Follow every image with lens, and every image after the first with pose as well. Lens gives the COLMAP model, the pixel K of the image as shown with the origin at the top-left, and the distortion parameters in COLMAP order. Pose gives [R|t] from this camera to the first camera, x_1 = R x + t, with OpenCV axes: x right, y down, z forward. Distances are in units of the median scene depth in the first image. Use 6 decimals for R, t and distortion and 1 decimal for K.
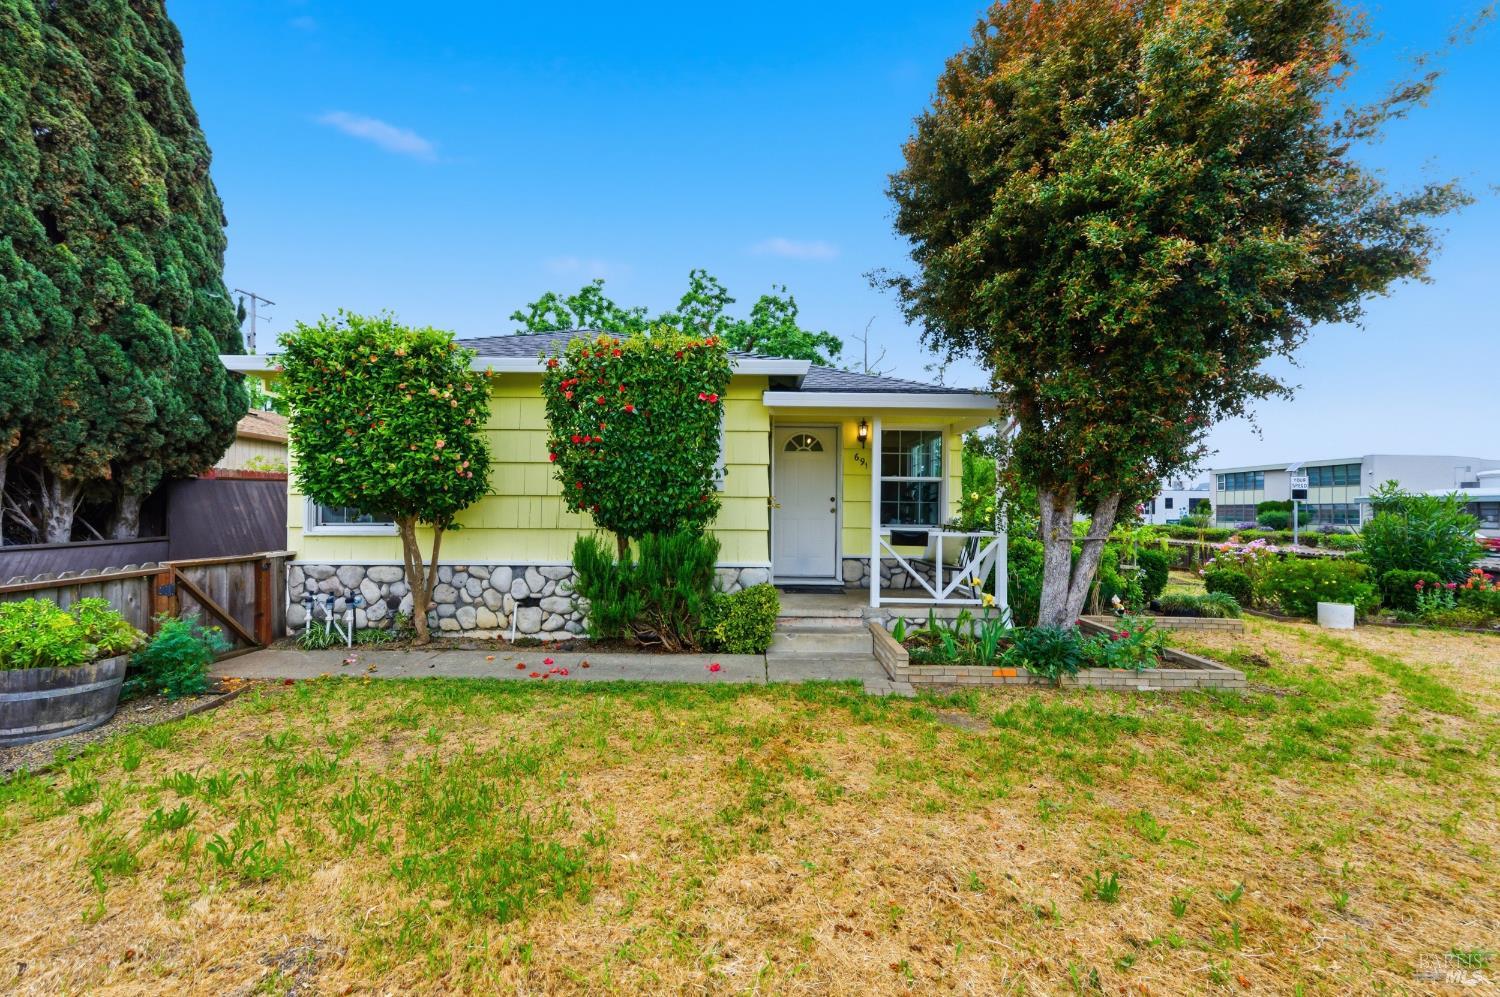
lens RADIAL K [[597.3, 0, 747.1], [0, 597.3, 498.8], [0, 0, 1]] dist [0.002061, -0.000138]
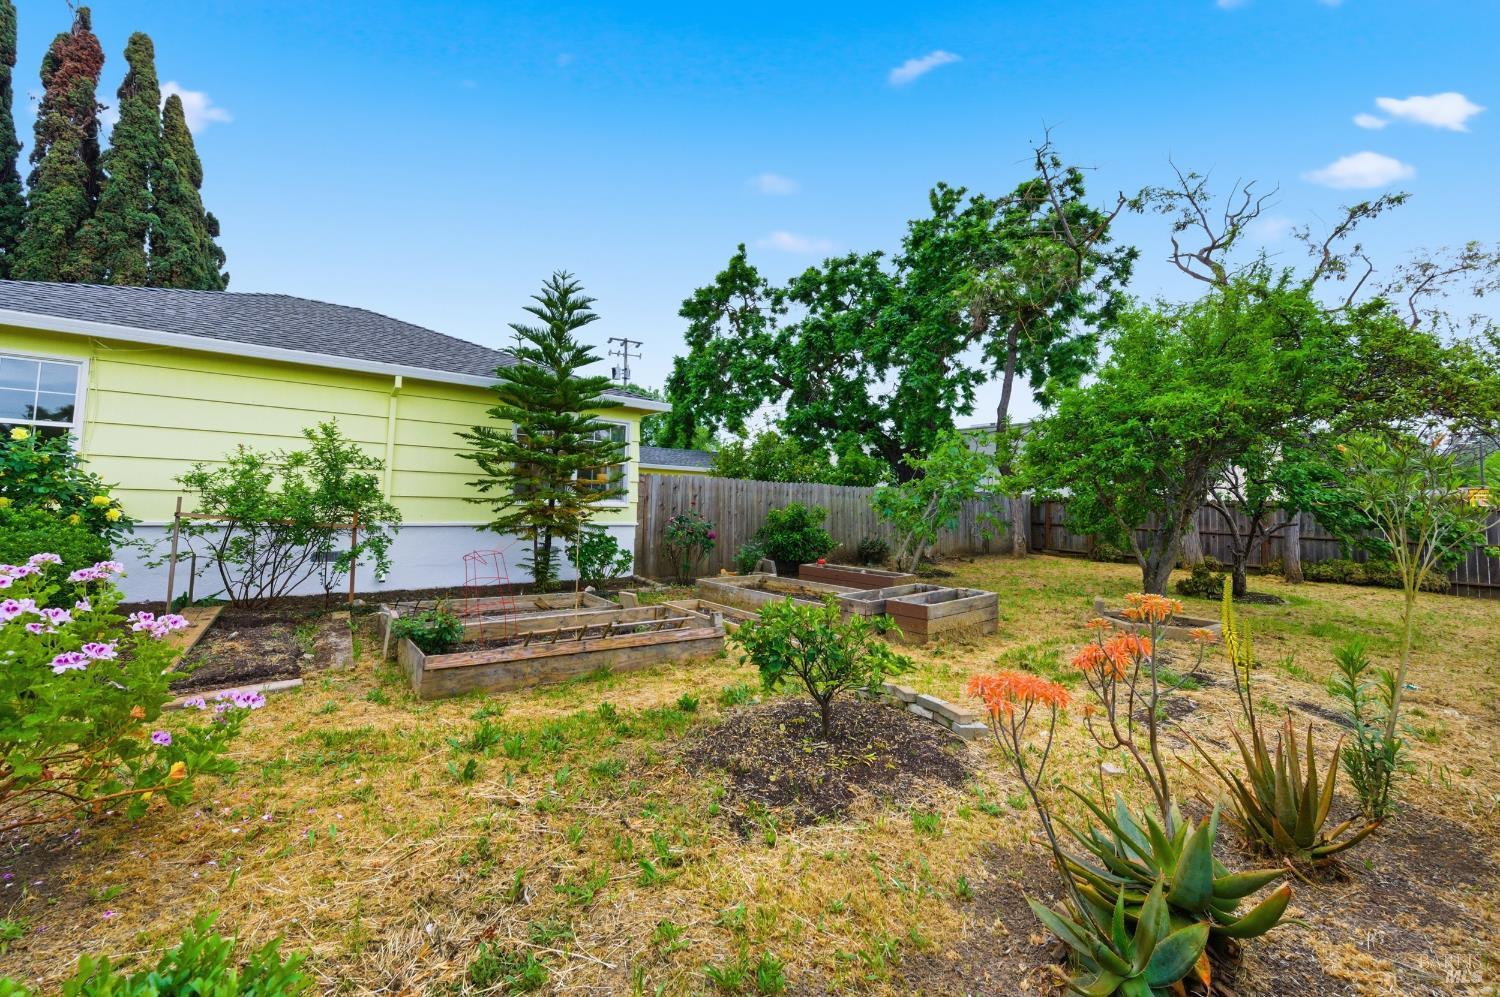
lens RADIAL K [[609.2, 0, 750.0], [0, 609.2, 498.5], [0, 0, 1]] dist [-0.016915, -0.000196]
pose [[0.620830, -0.004753, -0.783931, 1.881584], [-0.003043, 0.999959, -0.008472, 0.092271], [0.783939, 0.007645, 0.620790, 1.745541]]
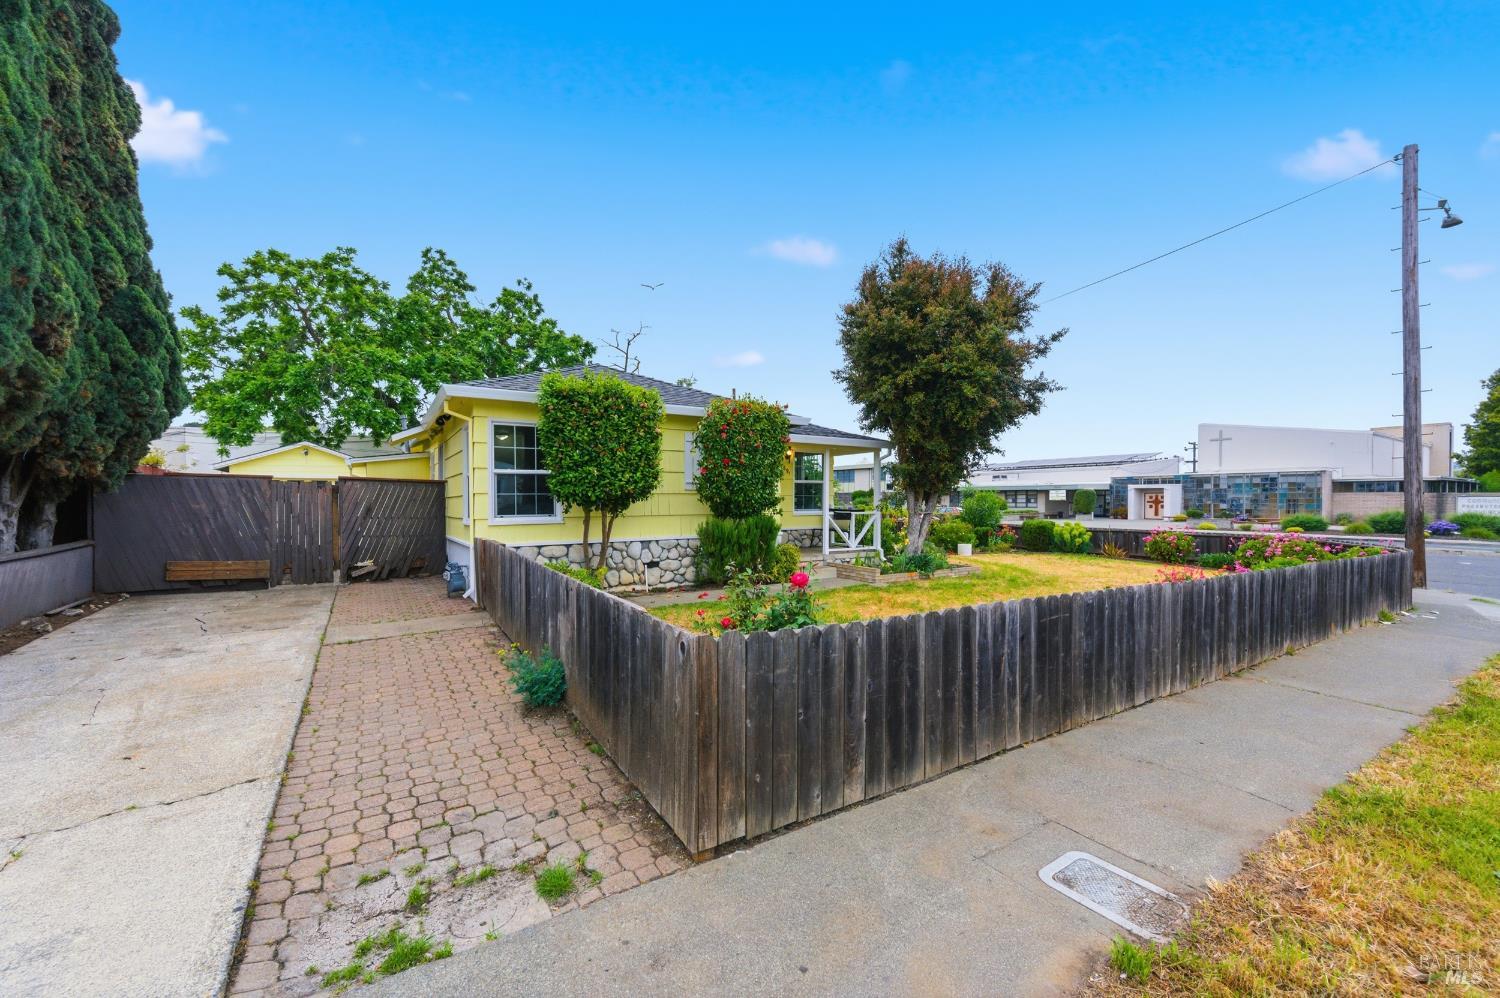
lens RADIAL K [[597.3, 0, 747.1], [0, 597.3, 499.3], [0, 0, 1]] dist [0.002061, -0.000138]
pose [[0.838637, -0.011212, 0.544576, -0.963355], [0.001282, 0.999826, 0.018612, -0.018243], [-0.544690, -0.014910, 0.838505, -0.378375]]
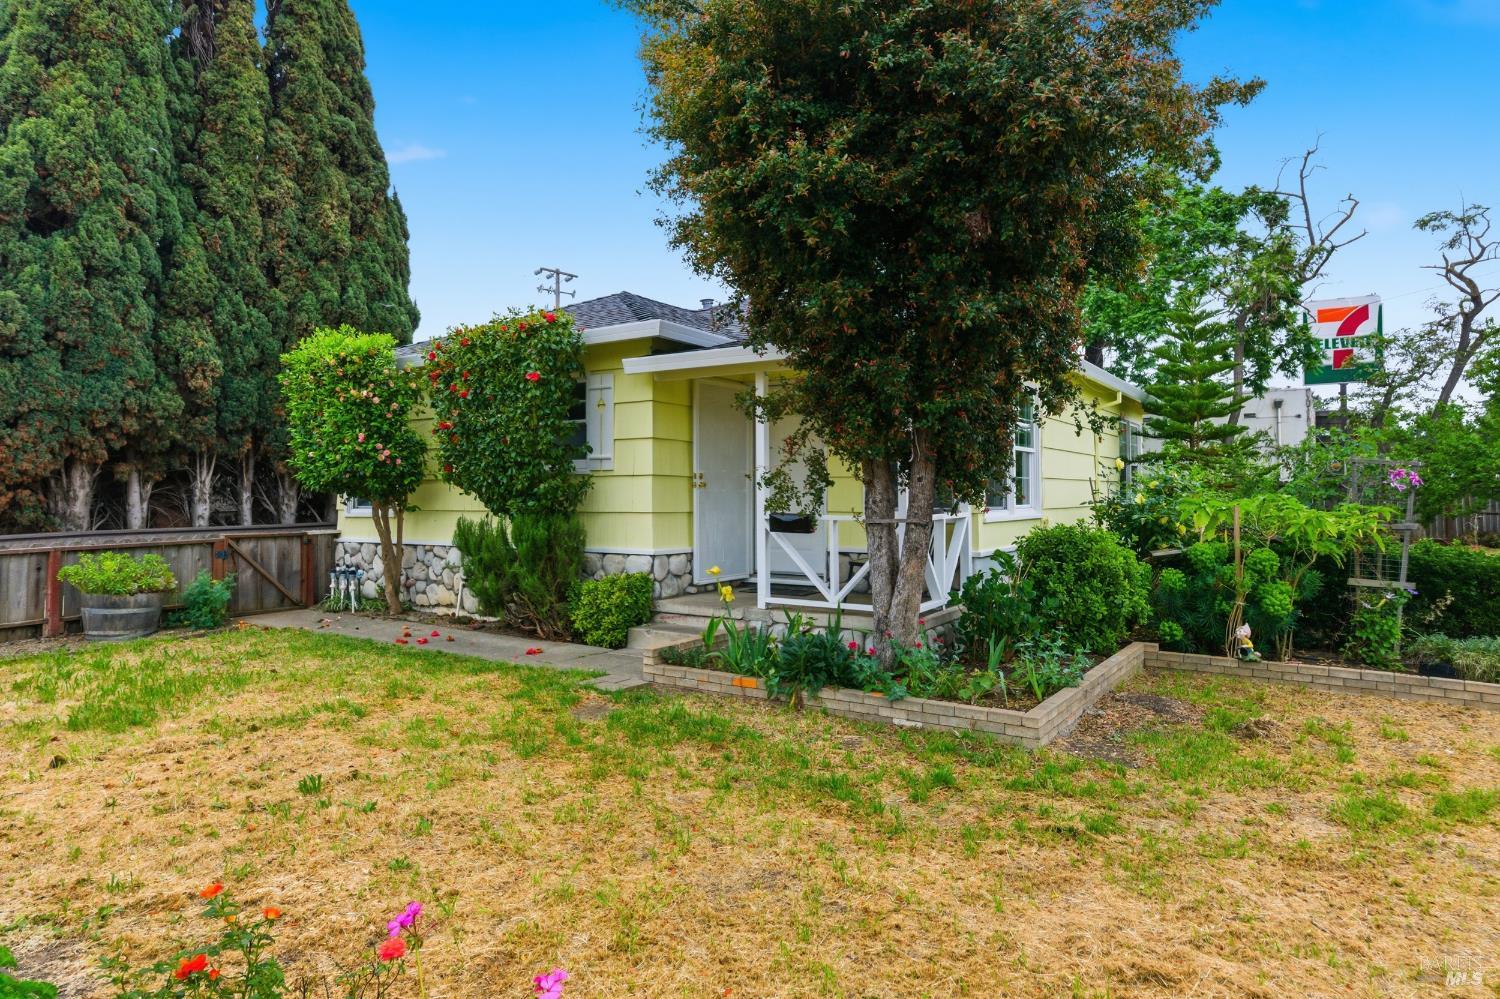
lens RADIAL K [[889.6, 0, 750.1], [0, 889.6, 455.9], [0, 0, 1]] dist [-0.001059, 0.000326]
pose [[0.836282, -0.034601, -0.547207, 0.869593], [0.019738, 0.999260, -0.033019, 0.014623], [0.547945, 0.016812, 0.836346, -0.023601]]
